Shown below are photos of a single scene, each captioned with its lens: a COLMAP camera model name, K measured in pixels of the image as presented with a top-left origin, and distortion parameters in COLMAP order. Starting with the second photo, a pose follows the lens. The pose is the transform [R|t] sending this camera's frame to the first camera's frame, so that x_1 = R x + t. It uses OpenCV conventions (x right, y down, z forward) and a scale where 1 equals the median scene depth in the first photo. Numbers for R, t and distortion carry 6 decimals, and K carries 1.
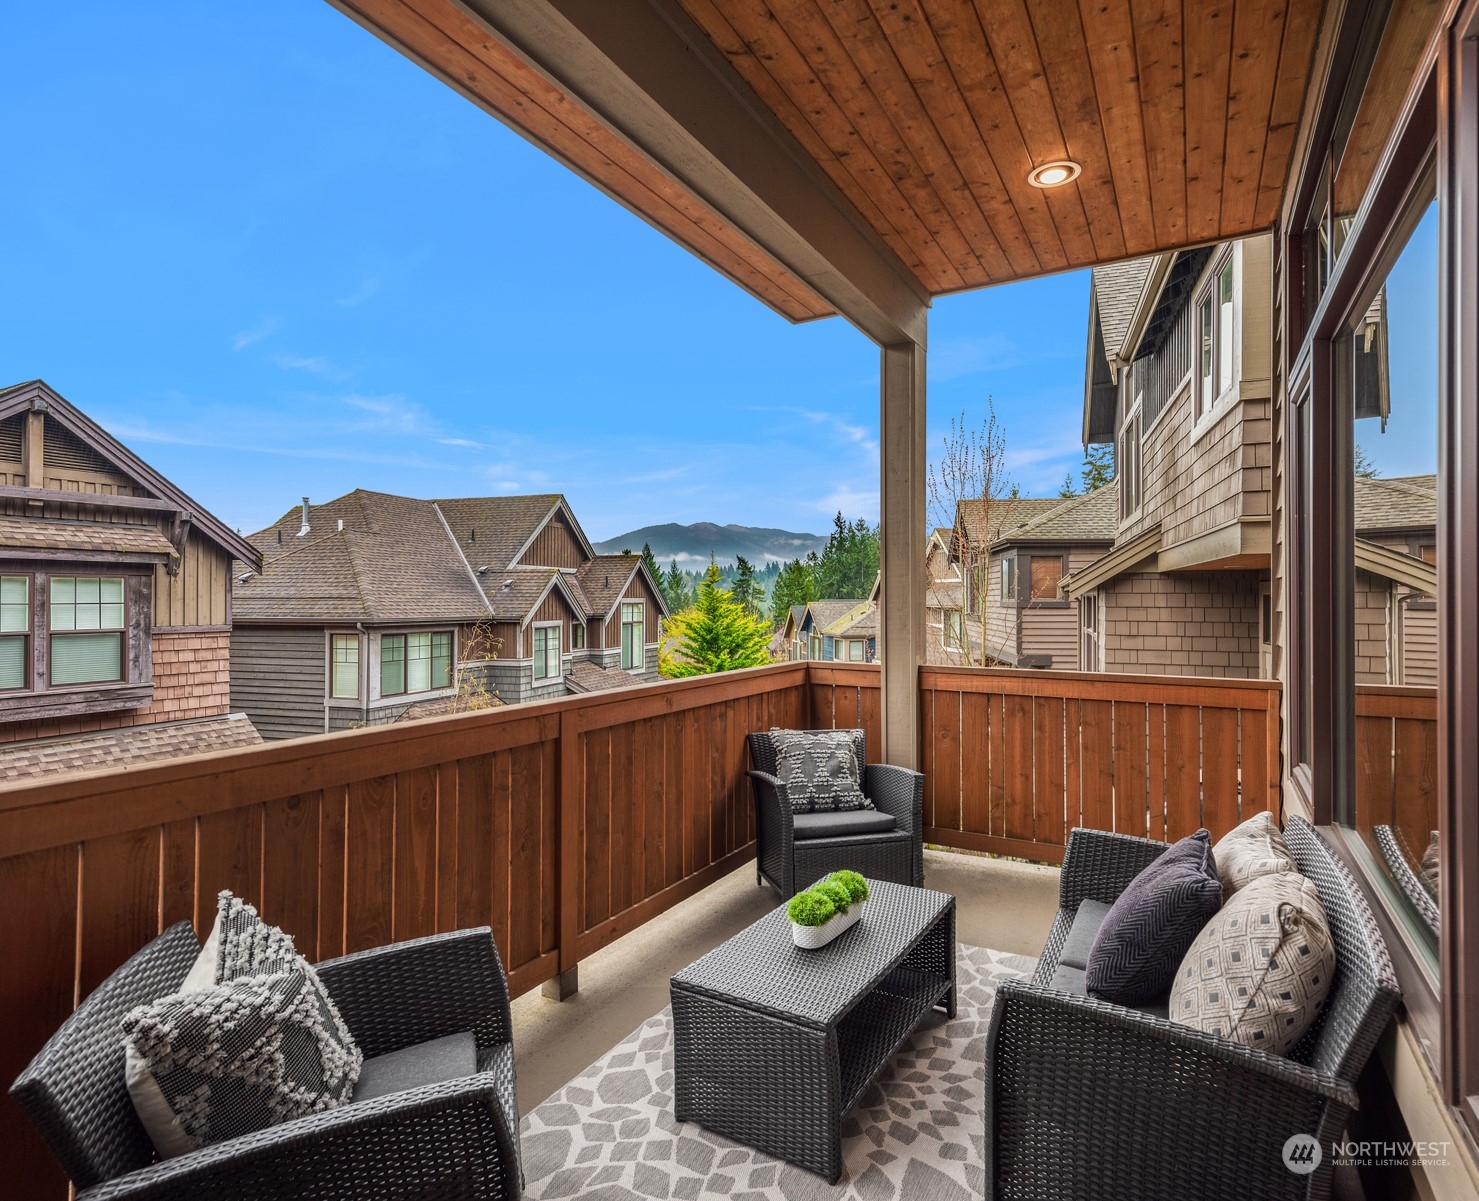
lens RADIAL K [[797.1, 0, 739.5], [0, 797.1, 600.5], [0, 0, 1]] dist [0.028918, 0.000211]
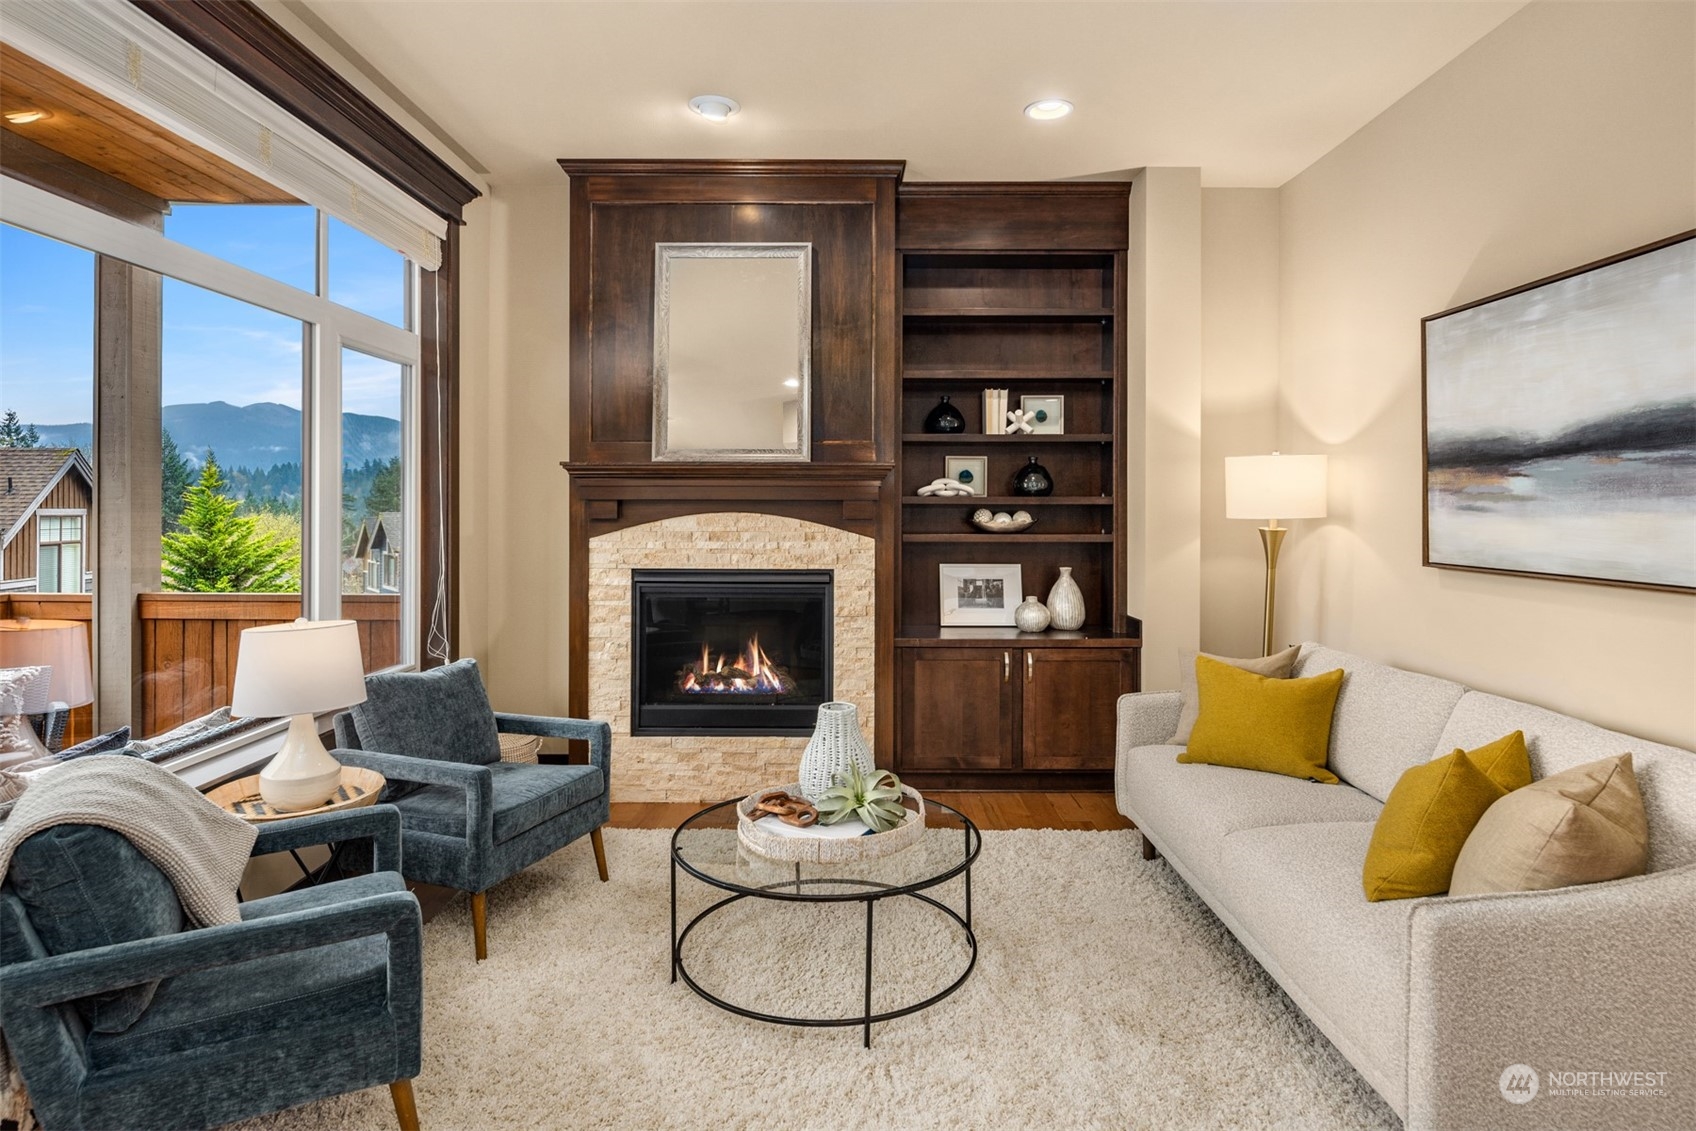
lens RADIAL K [[923.7, 0, 851.1], [0, 923.7, 505.5], [0, 0, 1]] dist [-0.004362, -0.002488]
pose [[0.870100, 0.003432, 0.492863, 0.111243], [-0.001628, 0.999990, -0.004088, -0.005149], [-0.492873, 0.002755, 0.870097, -0.094335]]
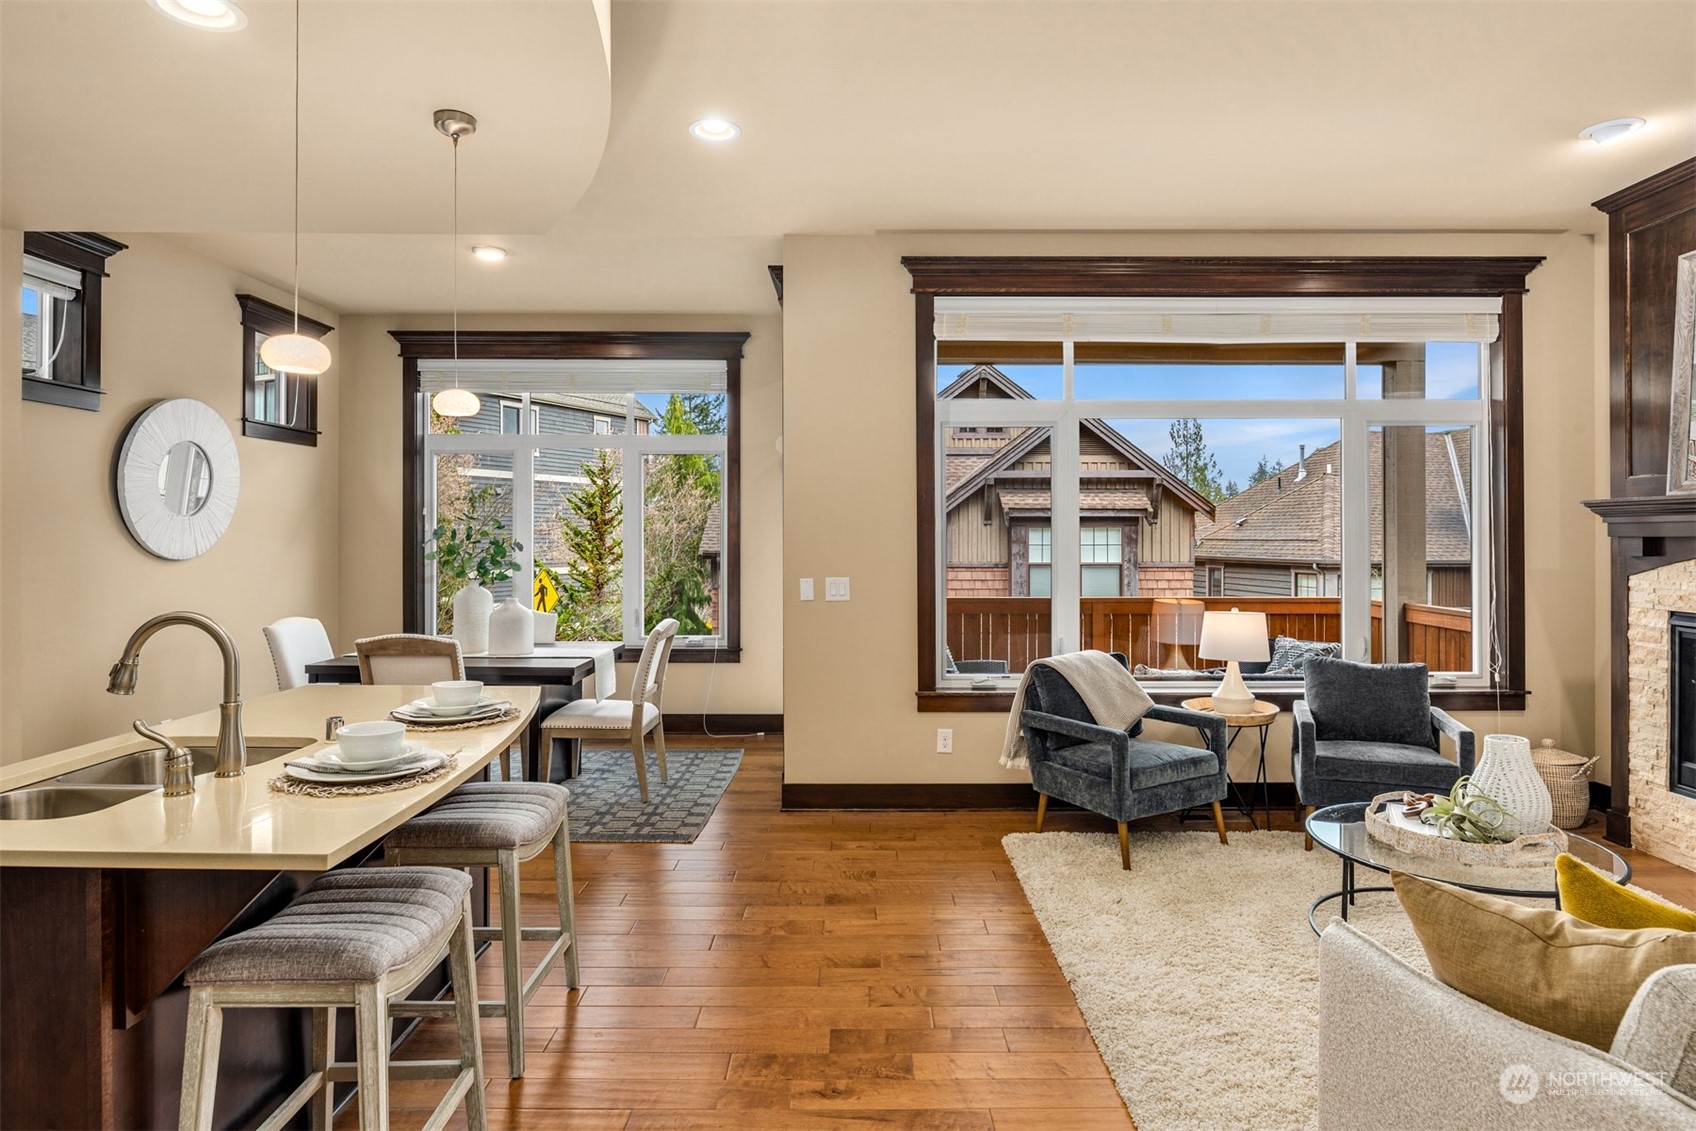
lens RADIAL K [[919.7, 0, 855.6], [0, 919.7, 534.8], [0, 0, 1]] dist [-0.002930, -0.000773]
pose [[0.492777, -0.000489, -0.870156, 0.274694], [-0.001786, 0.999997, -0.001573, -0.007261], [0.870154, 0.002329, 0.492775, -0.137573]]
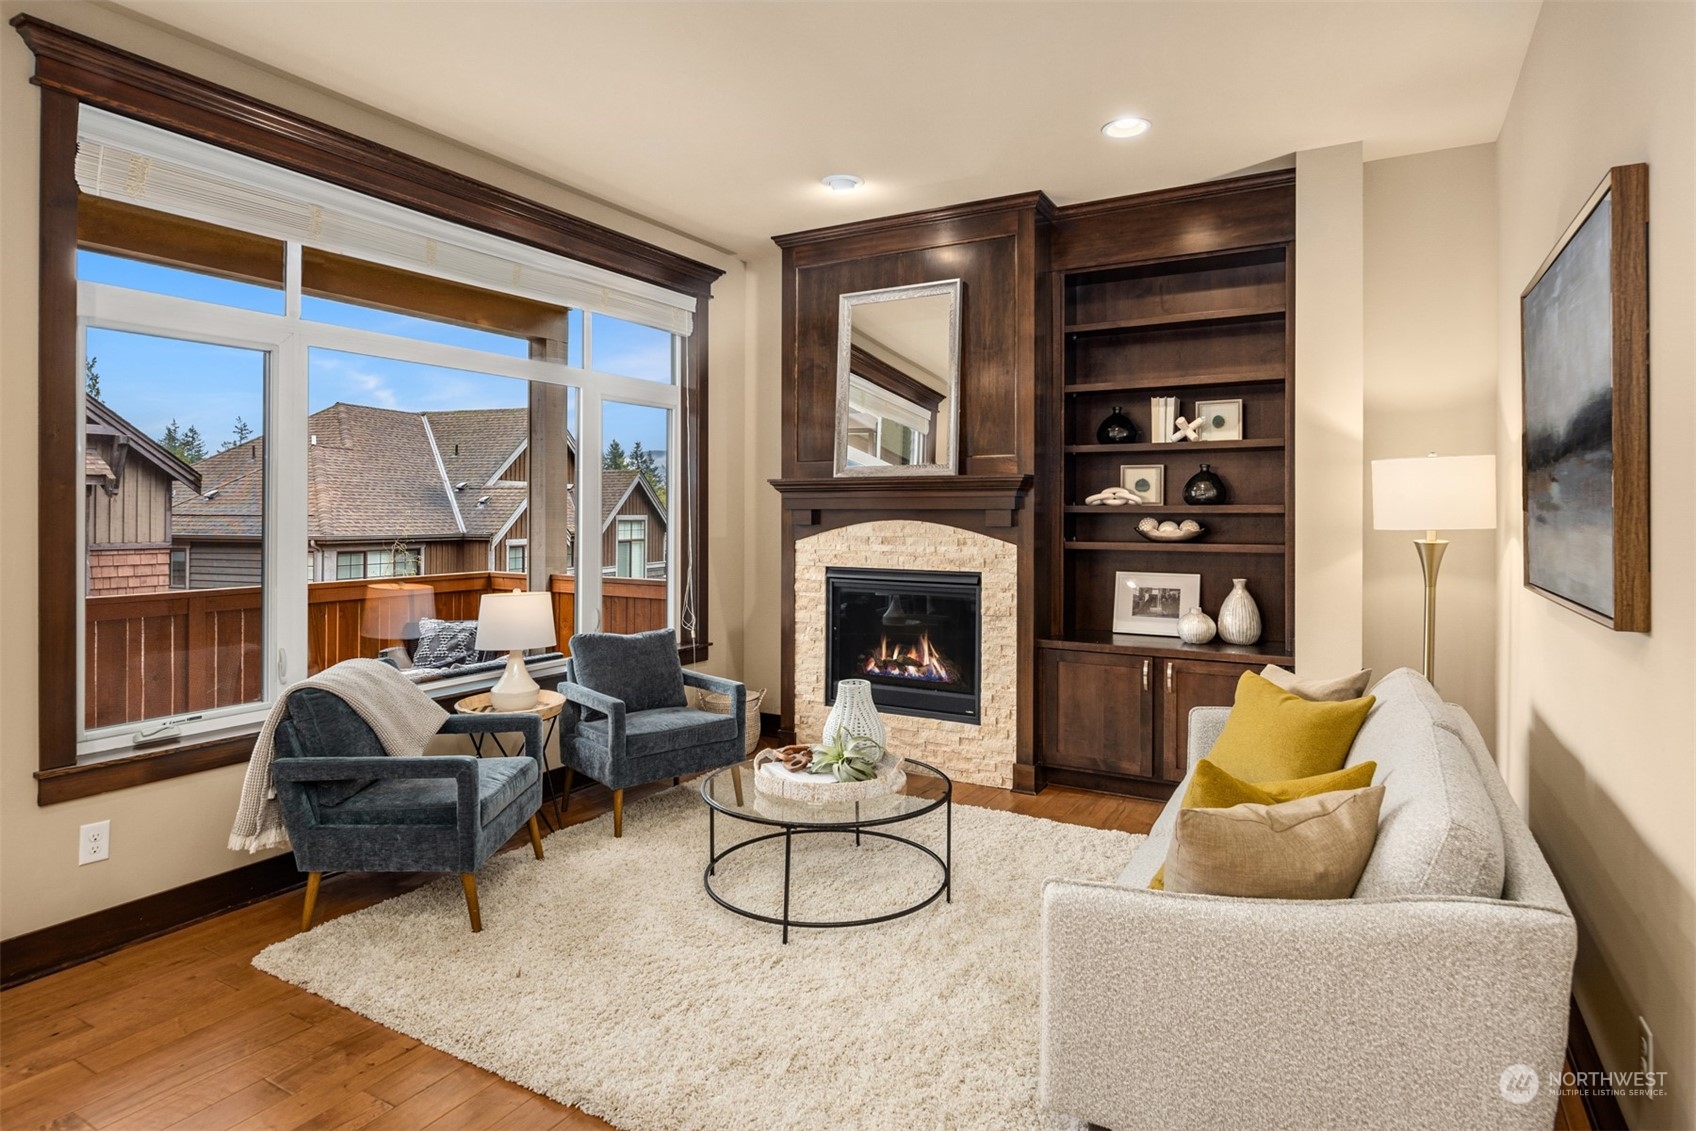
lens RADIAL K [[918.6, 0, 850.1], [0, 918.6, 509.8], [0, 0, 1]] dist [-0.001753, -0.000040]
pose [[0.999995, 0.003168, 0.000610, 0.186770], [-0.003165, 0.999980, -0.005470, -0.005843], [-0.000627, 0.005468, 0.999985, -0.144972]]
